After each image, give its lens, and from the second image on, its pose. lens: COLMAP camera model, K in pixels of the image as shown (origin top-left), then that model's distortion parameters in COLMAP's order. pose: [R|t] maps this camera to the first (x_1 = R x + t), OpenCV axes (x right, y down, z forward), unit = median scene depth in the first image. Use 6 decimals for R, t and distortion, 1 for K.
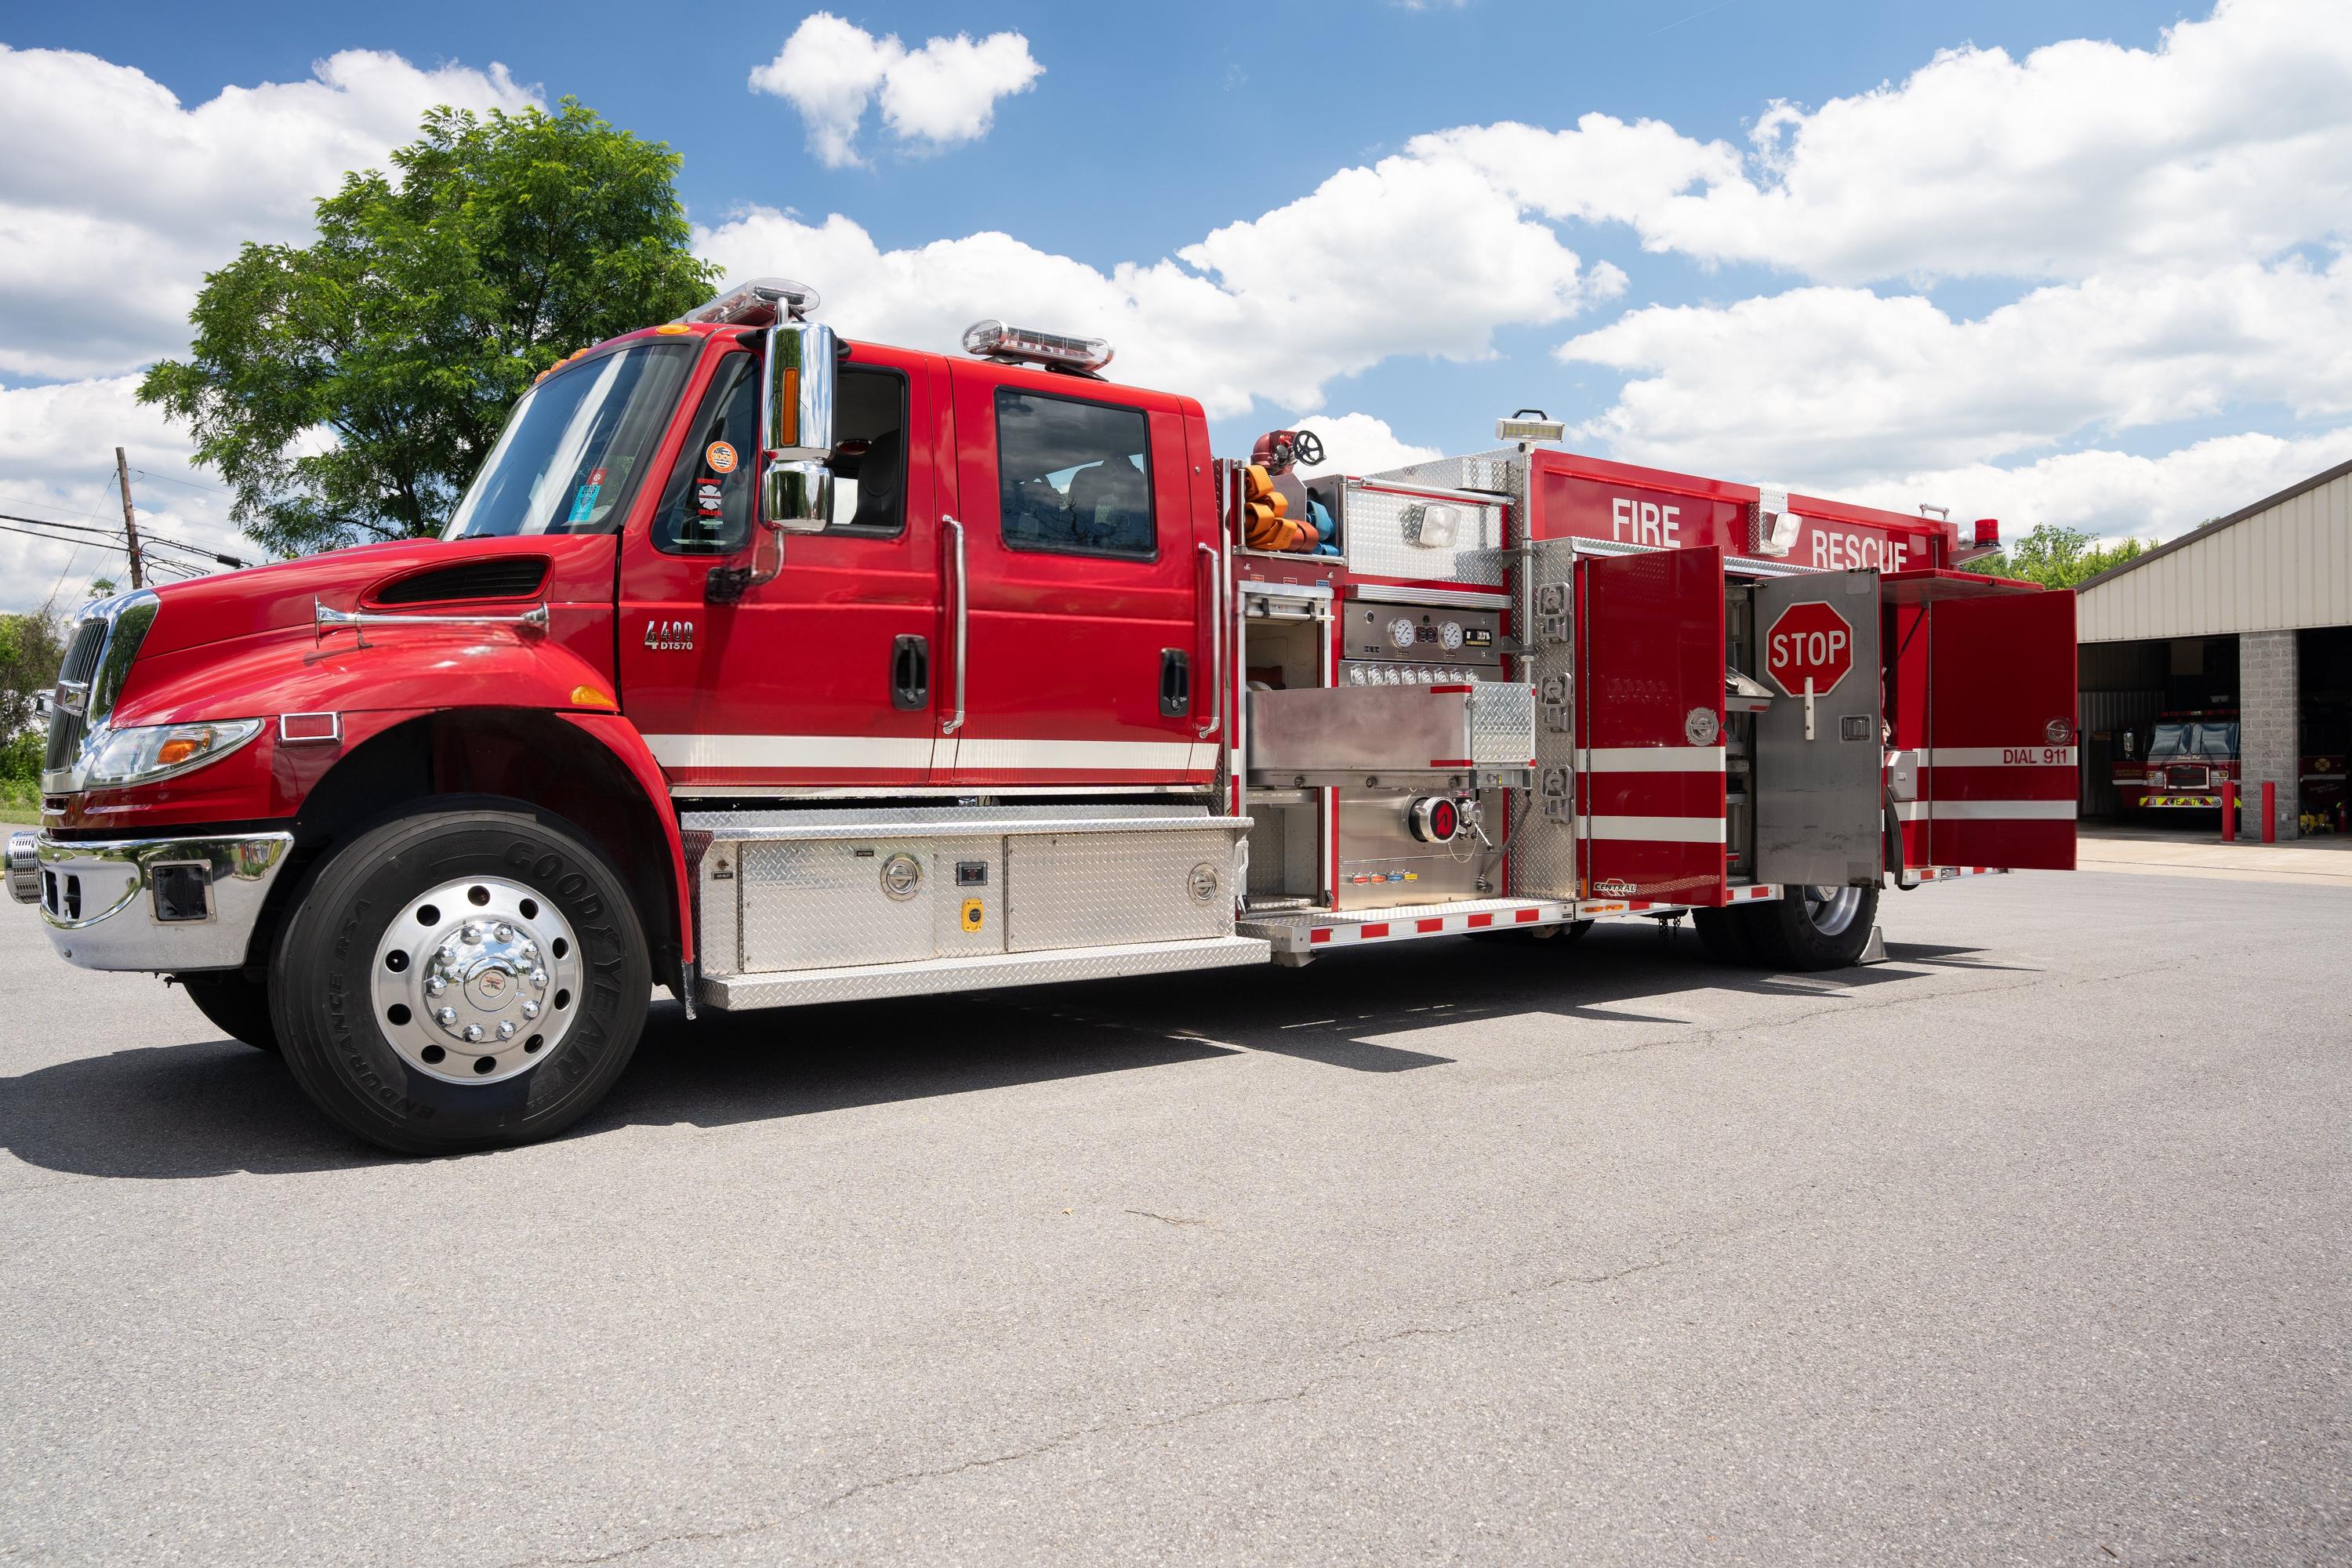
lens RADIAL K [[1713.7, 0, 1182.4], [0, 1713.7, 781.9], [0, 0, 1]] dist [-0.137741, 0.110305]
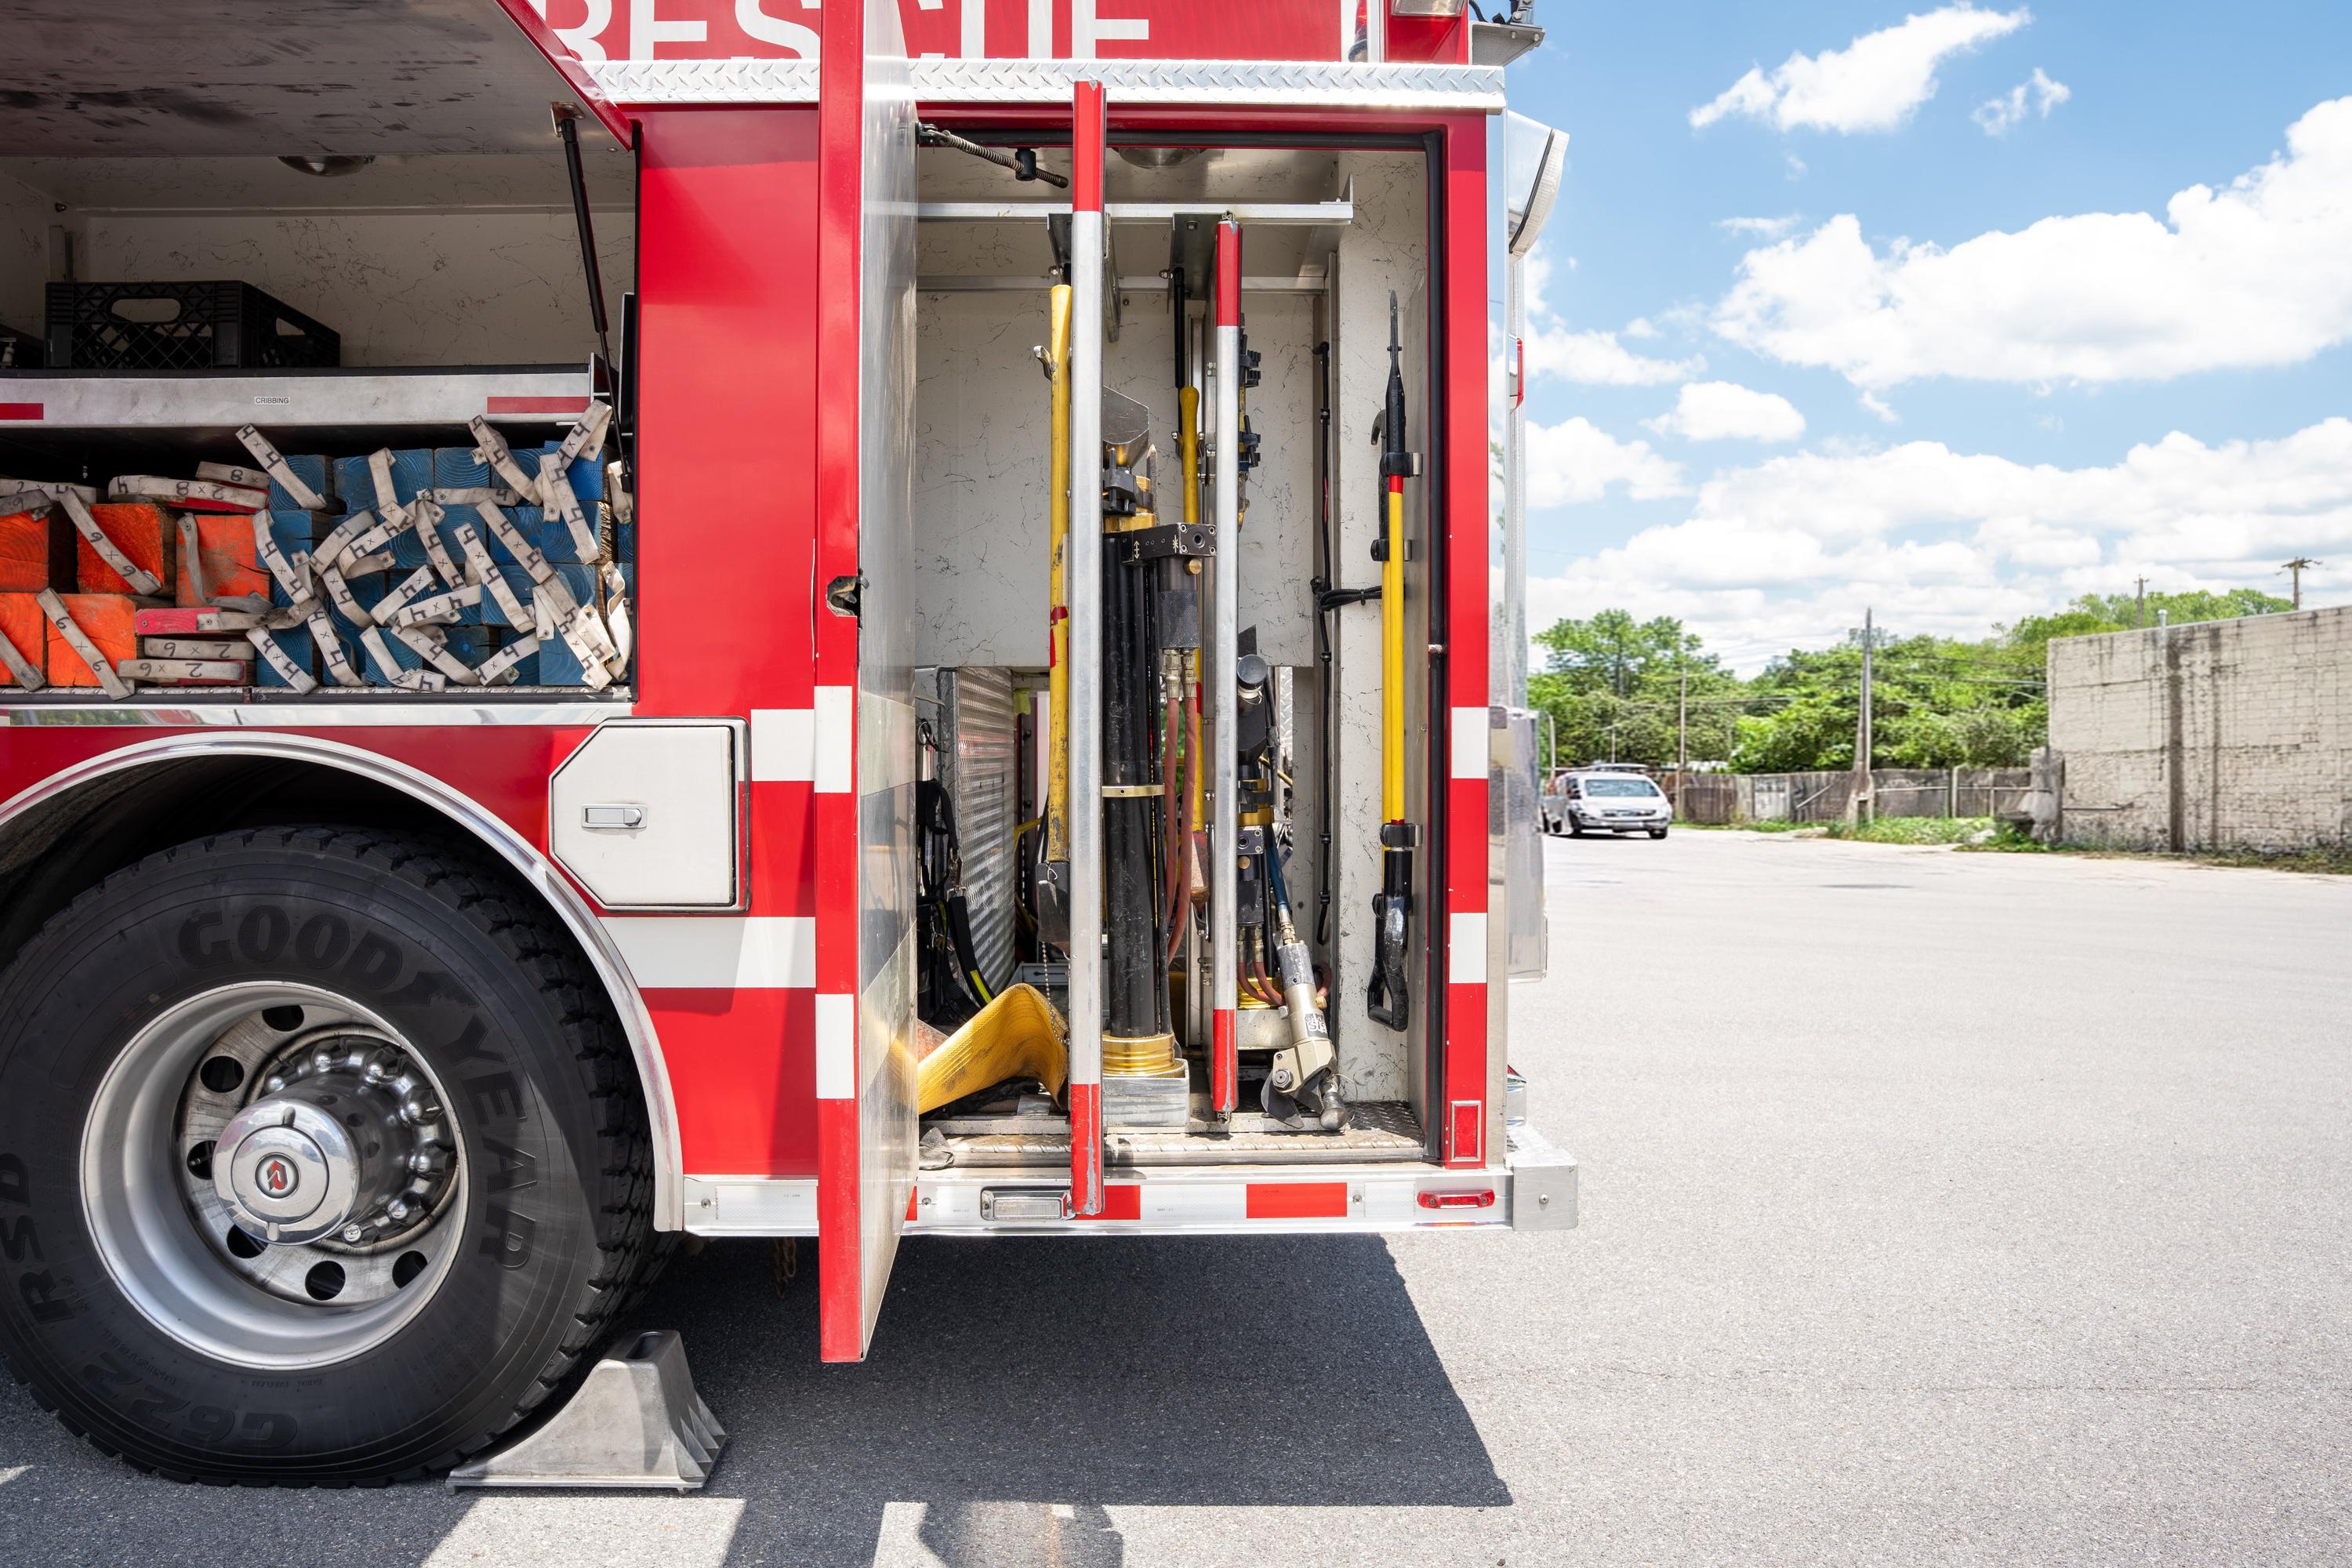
lens RADIAL K [[1713.7, 0, 1182.4], [0, 1713.7, 781.9], [0, 0, 1]] dist [-0.137741, 0.110305]
pose [[0.801029, 0.025509, -0.598082, 0.913061], [-0.013692, 0.999611, 0.024298, -0.023310], [0.598469, -0.011274, 0.801067, 1.179619]]
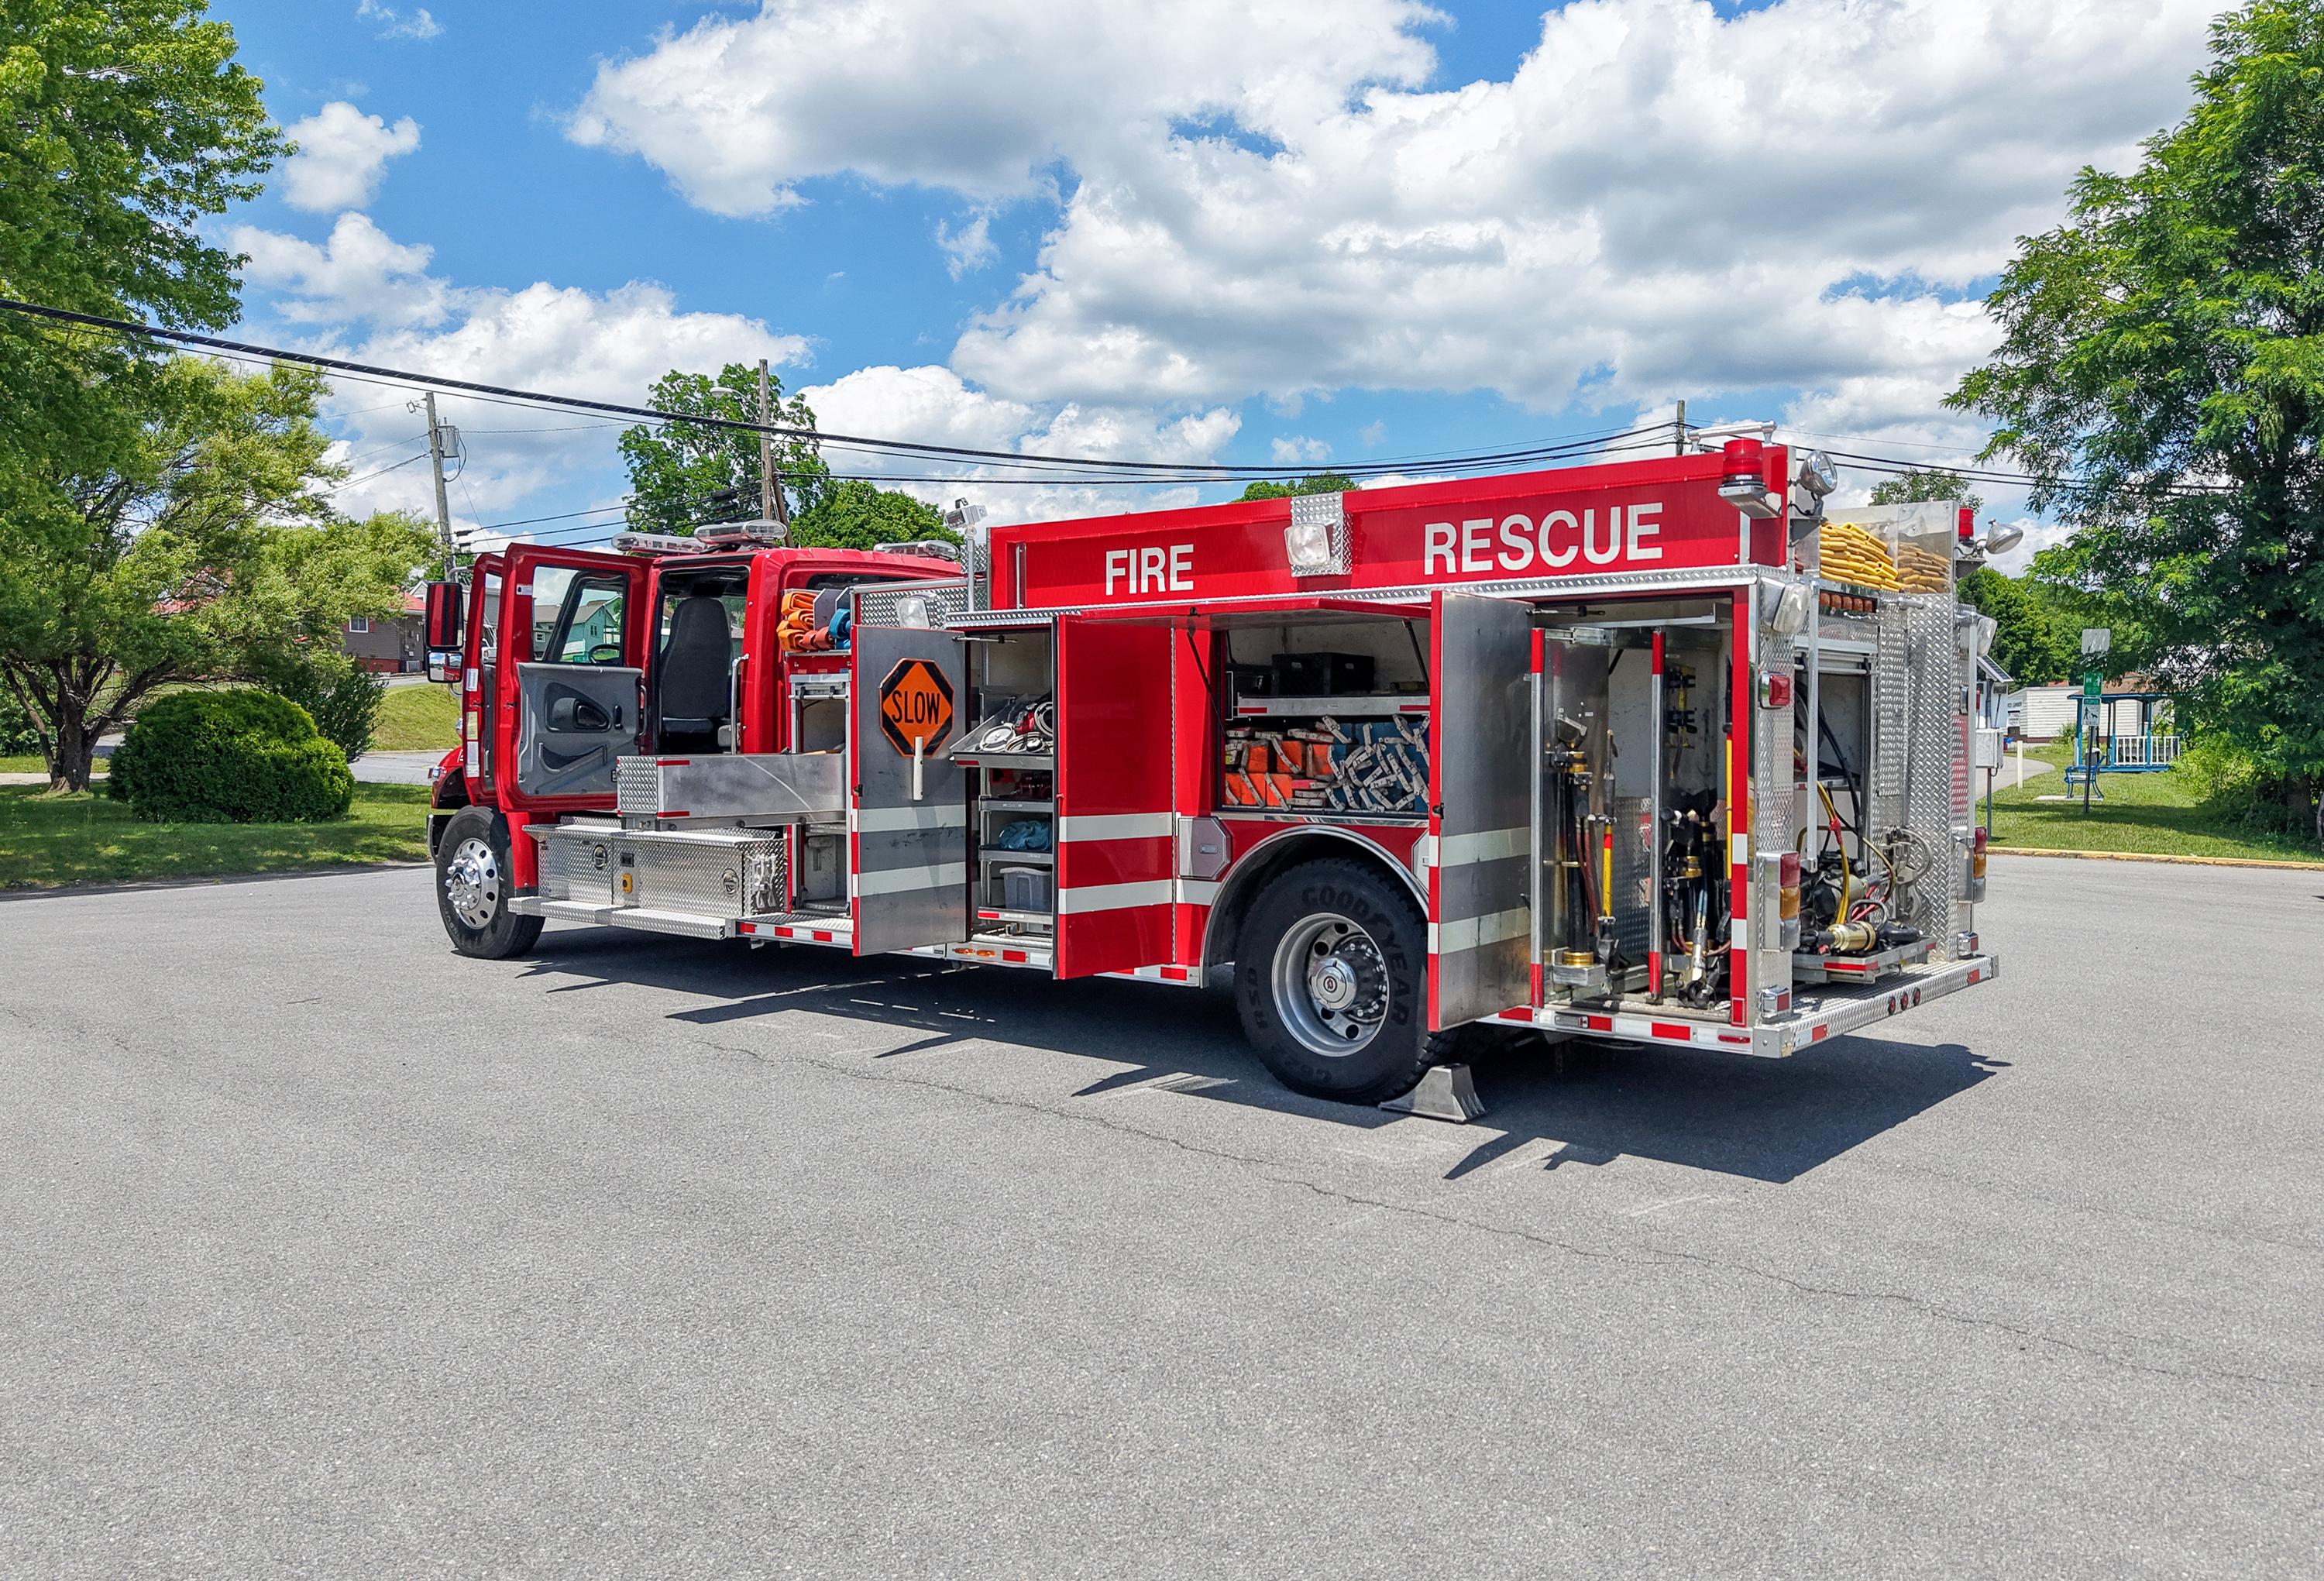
lens RADIAL K [[1762.9, 0, 1205.1], [0, 1762.9, 784.8], [0, 0, 1]] dist [0.153364, -0.000550]
pose [[0.215307, 0.038934, -0.975770, 1.593769], [-0.013597, 0.999228, 0.036870, -0.087762], [0.976452, 0.005329, 0.215671, 1.037754]]
